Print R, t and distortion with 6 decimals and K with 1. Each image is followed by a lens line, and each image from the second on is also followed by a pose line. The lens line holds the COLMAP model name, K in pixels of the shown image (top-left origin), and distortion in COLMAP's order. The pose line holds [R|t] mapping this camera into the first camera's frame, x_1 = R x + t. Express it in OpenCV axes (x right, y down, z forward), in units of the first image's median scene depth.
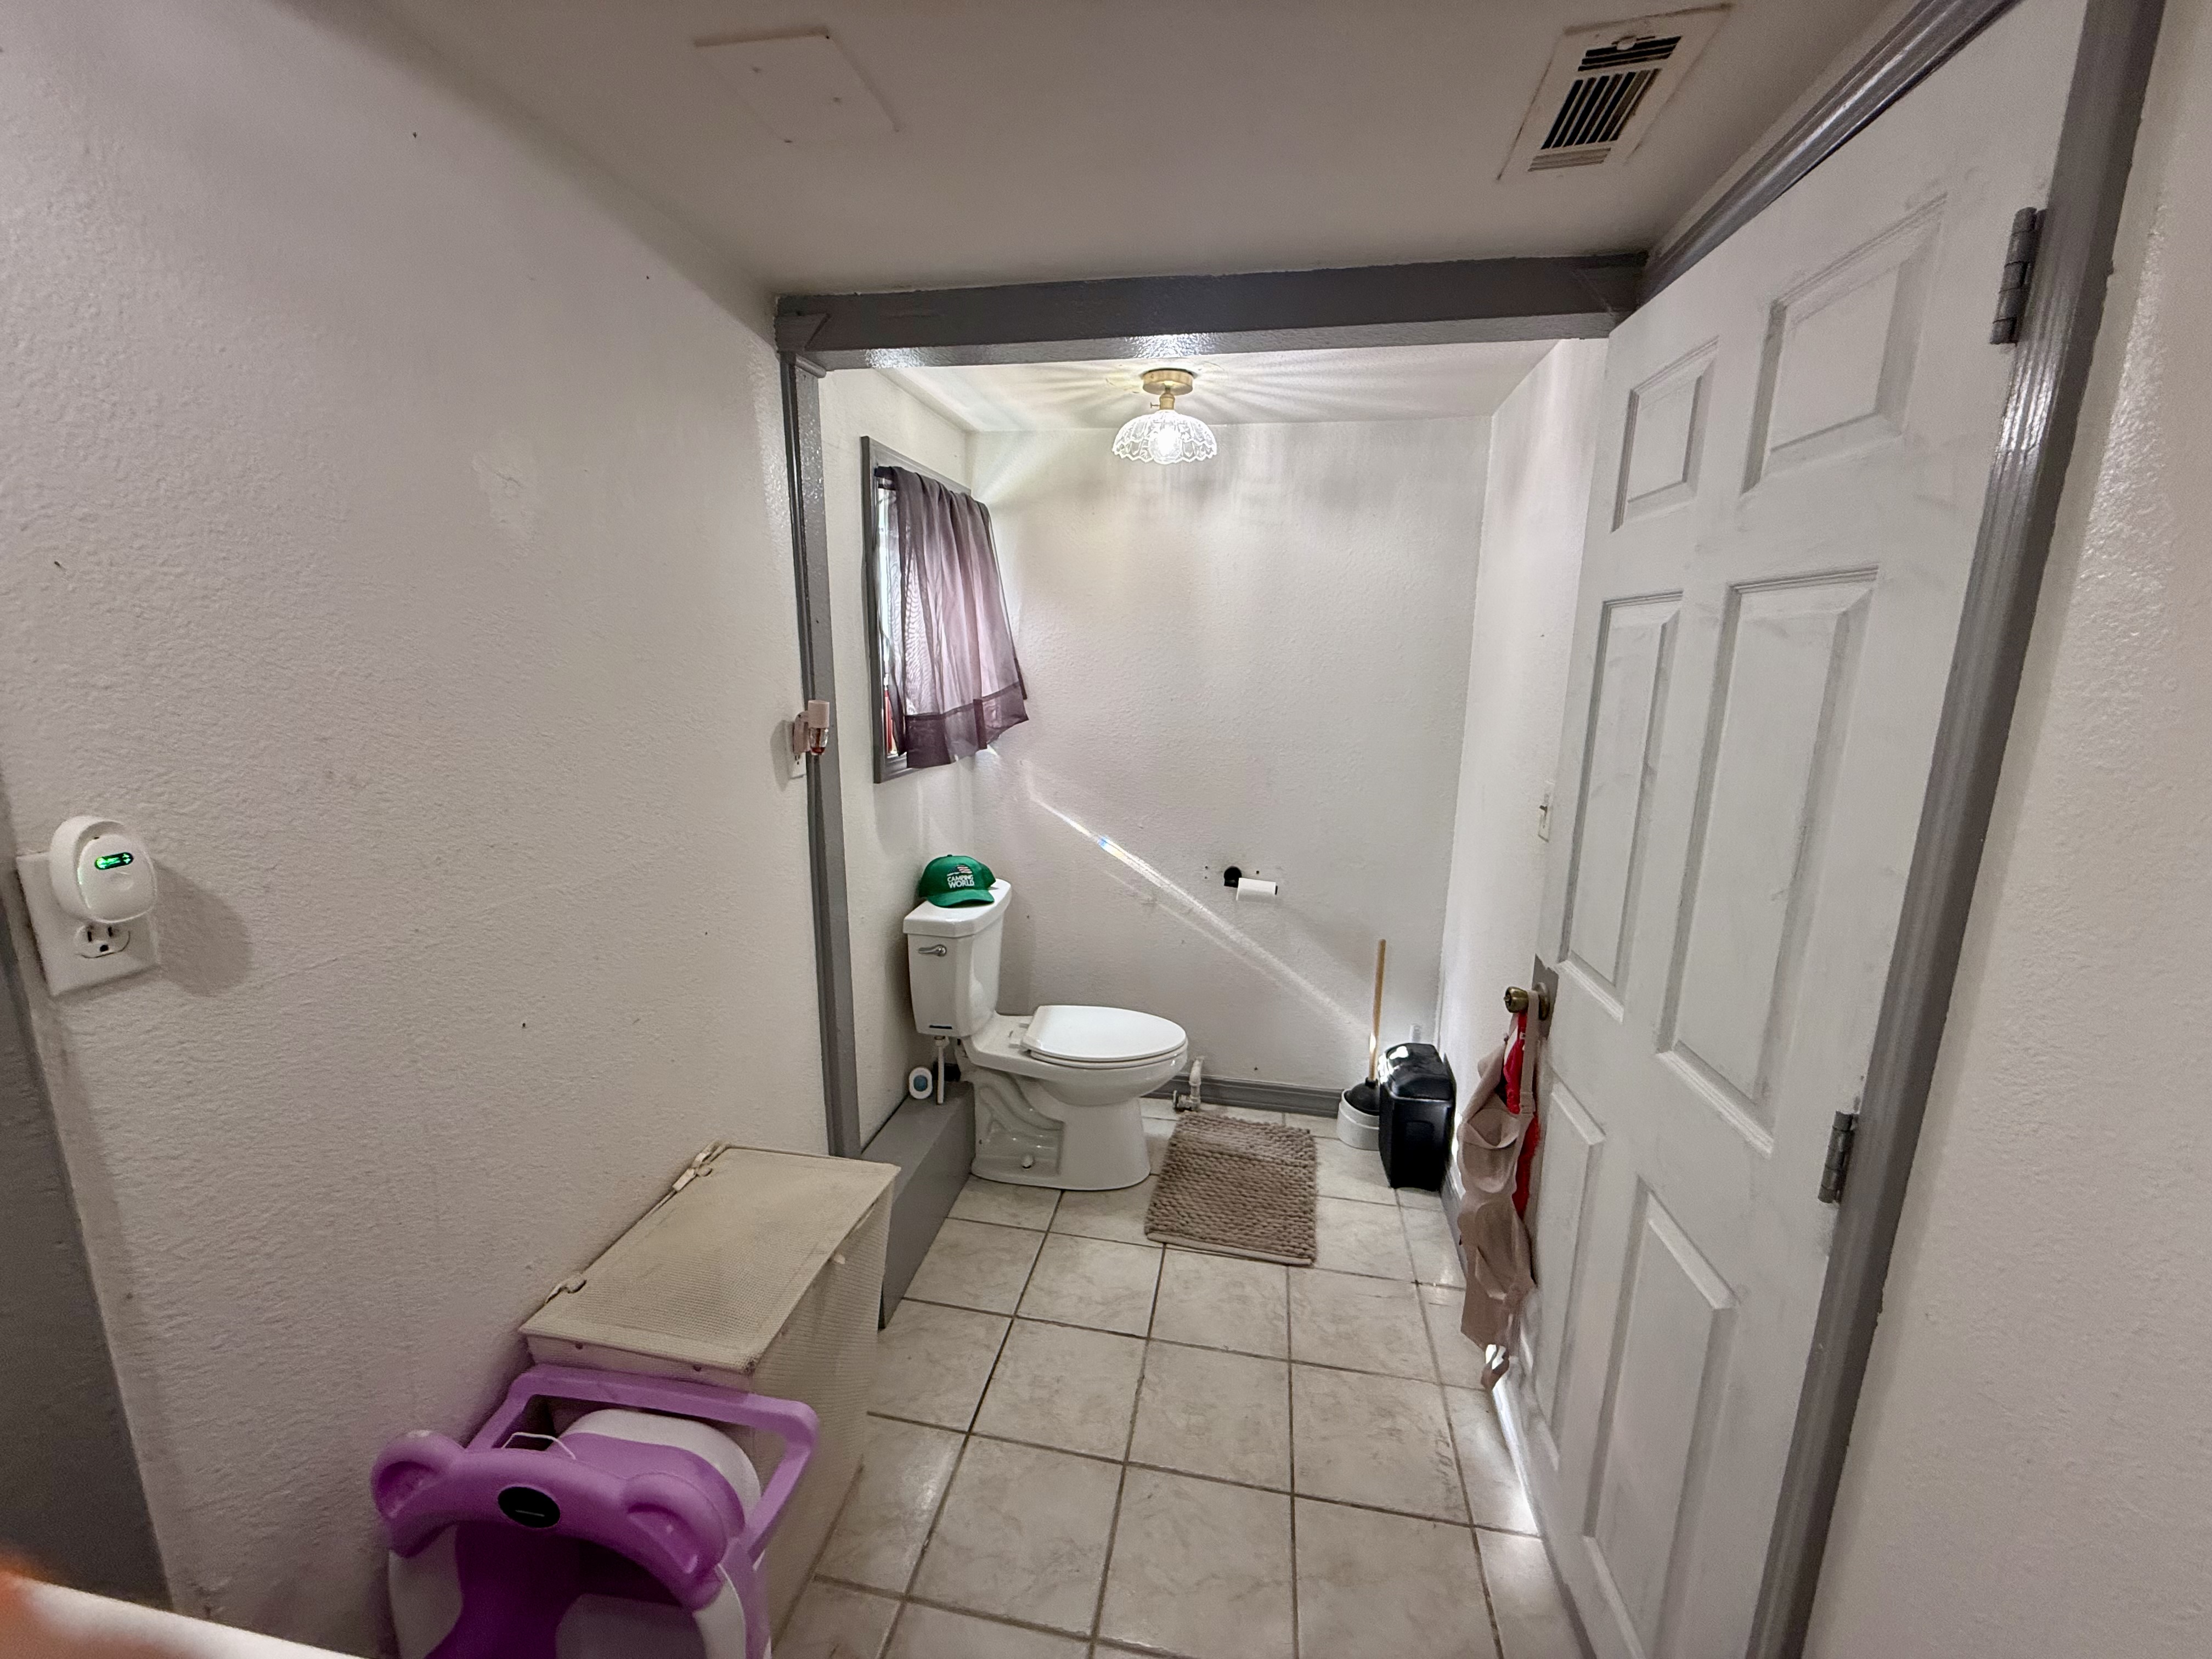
lens RADIAL K [[878.2, 0, 1101.3], [0, 878.2, 824.8], [0, 0, 1]] dist [-0.000350, -0.000210]
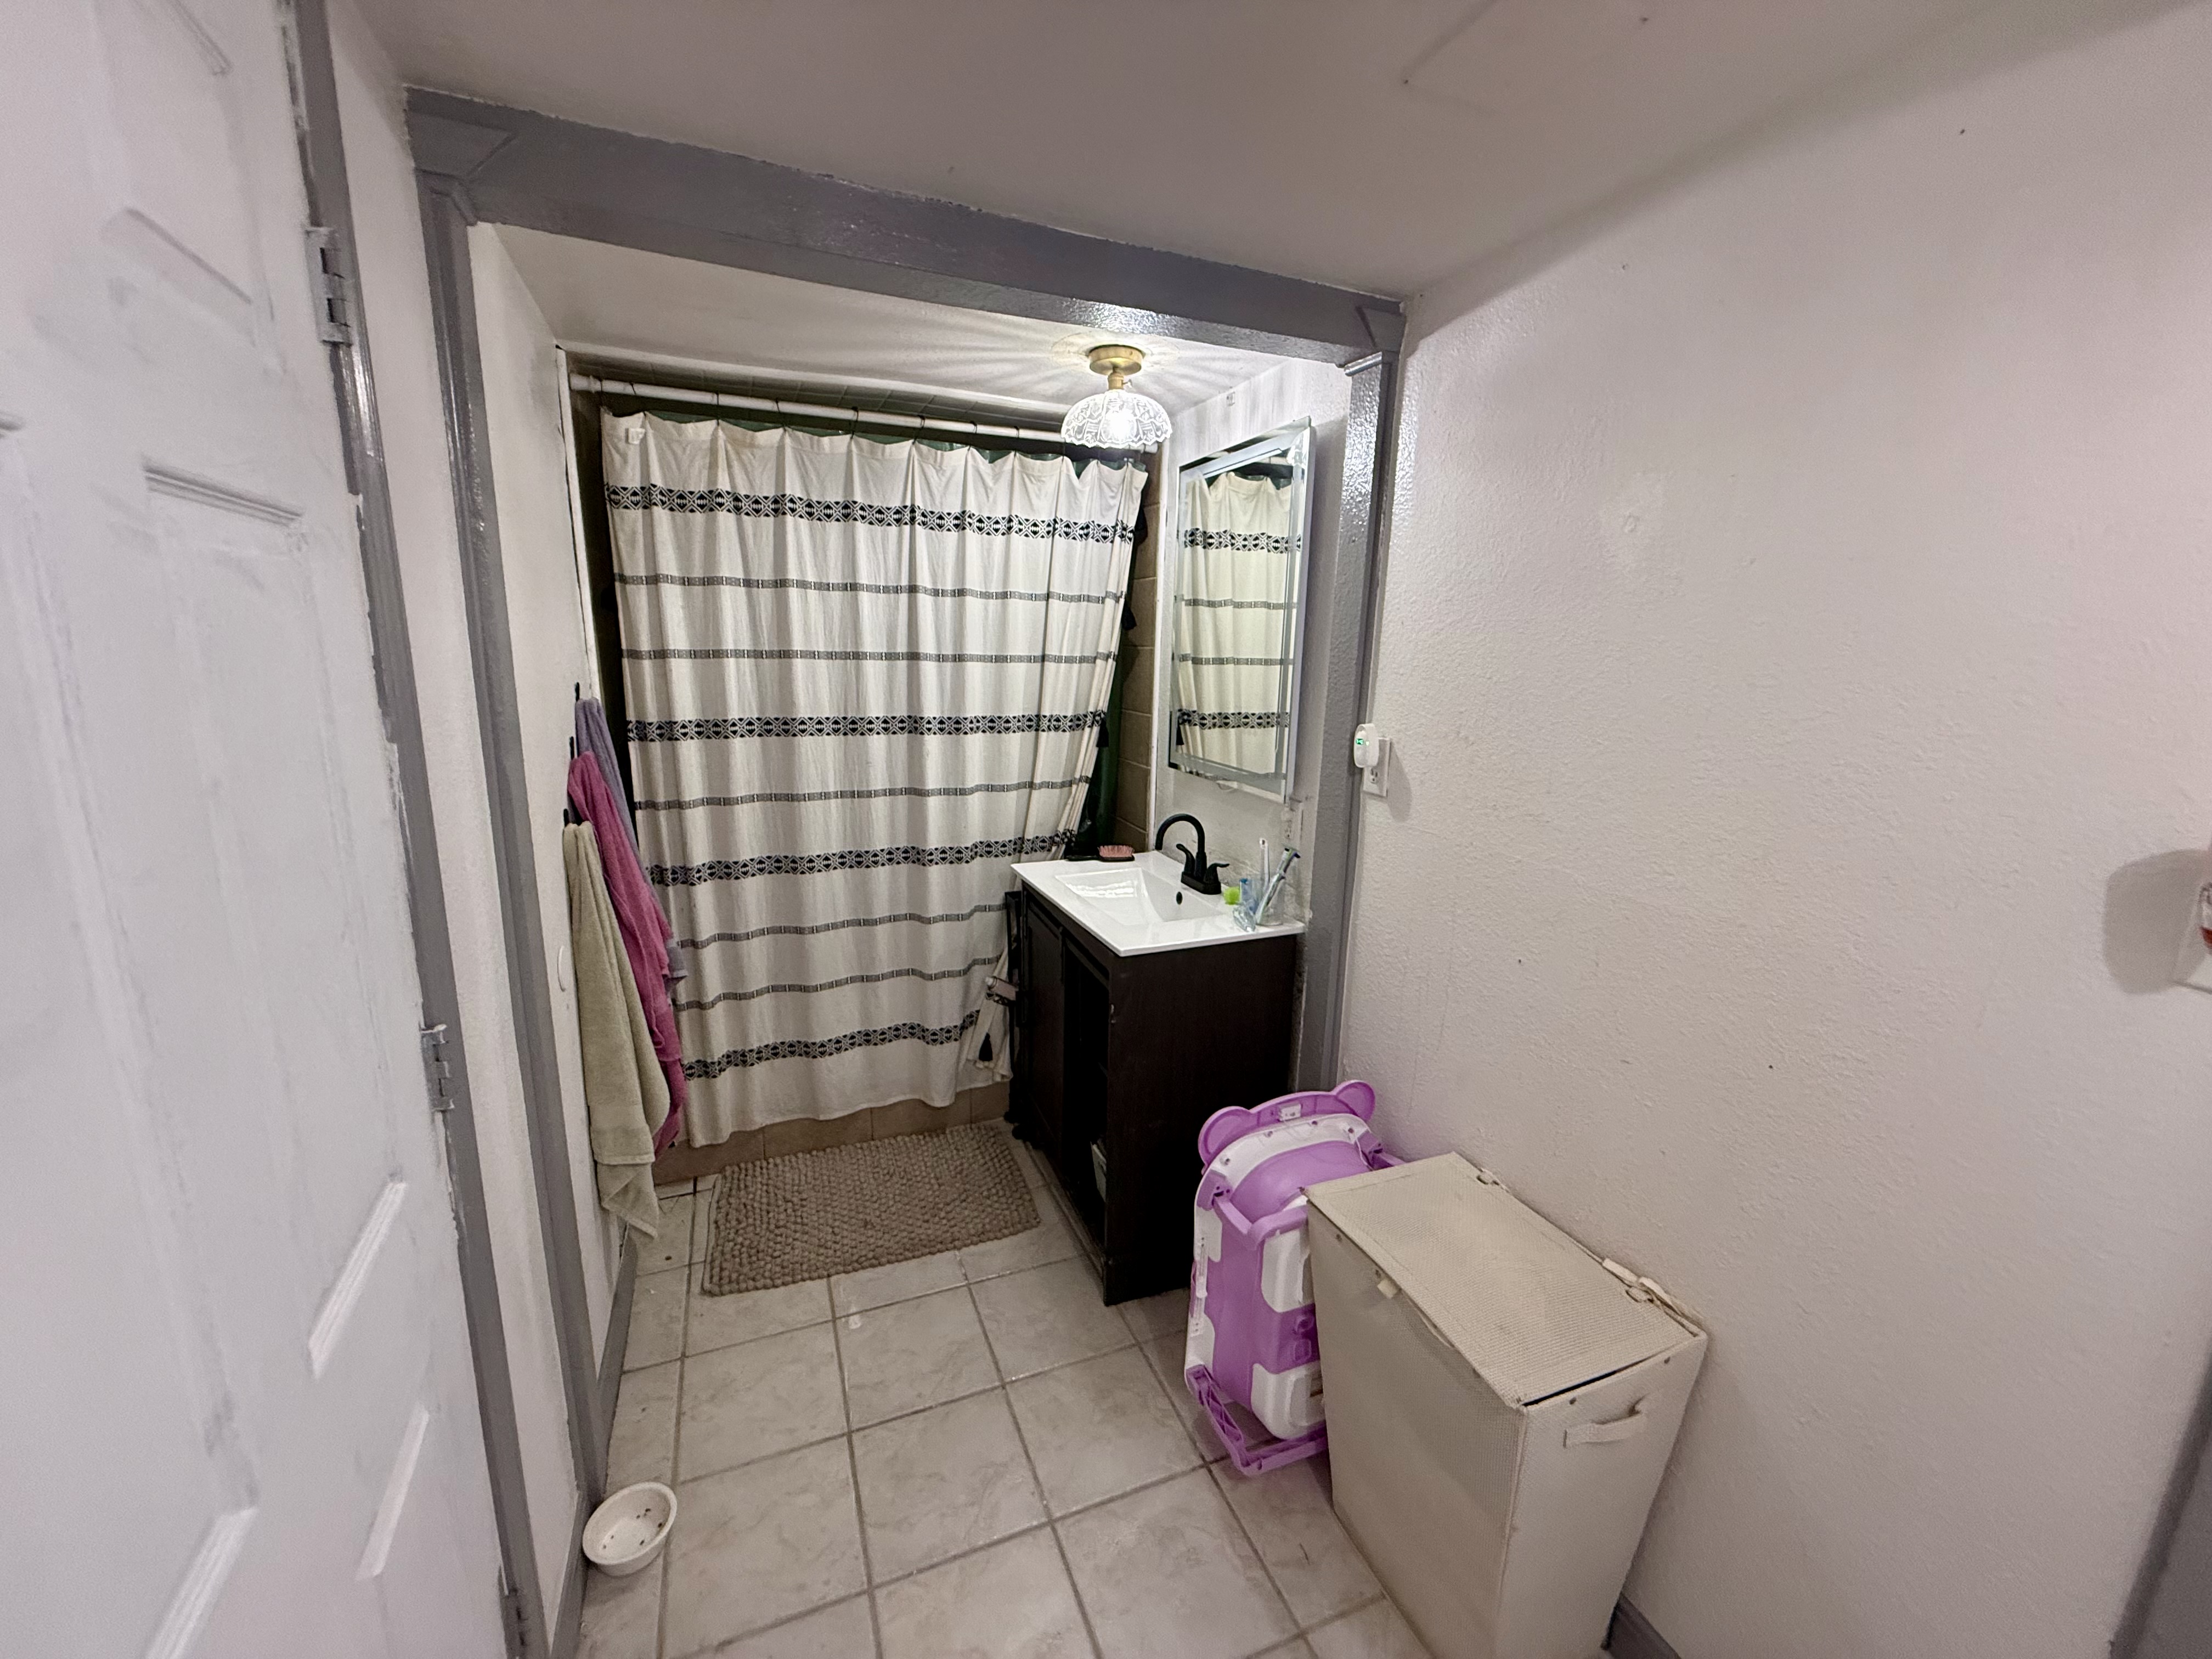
lens RADIAL K [[878.2, 0, 1101.3], [0, 878.2, 824.8], [0, 0, 1]] dist [-0.000350, -0.000210]
pose [[-0.841621, 0.076633, -0.534605, 0.530681], [-0.141890, 0.923732, 0.355789, -0.330910], [0.521097, 0.375295, -0.766559, 1.658073]]
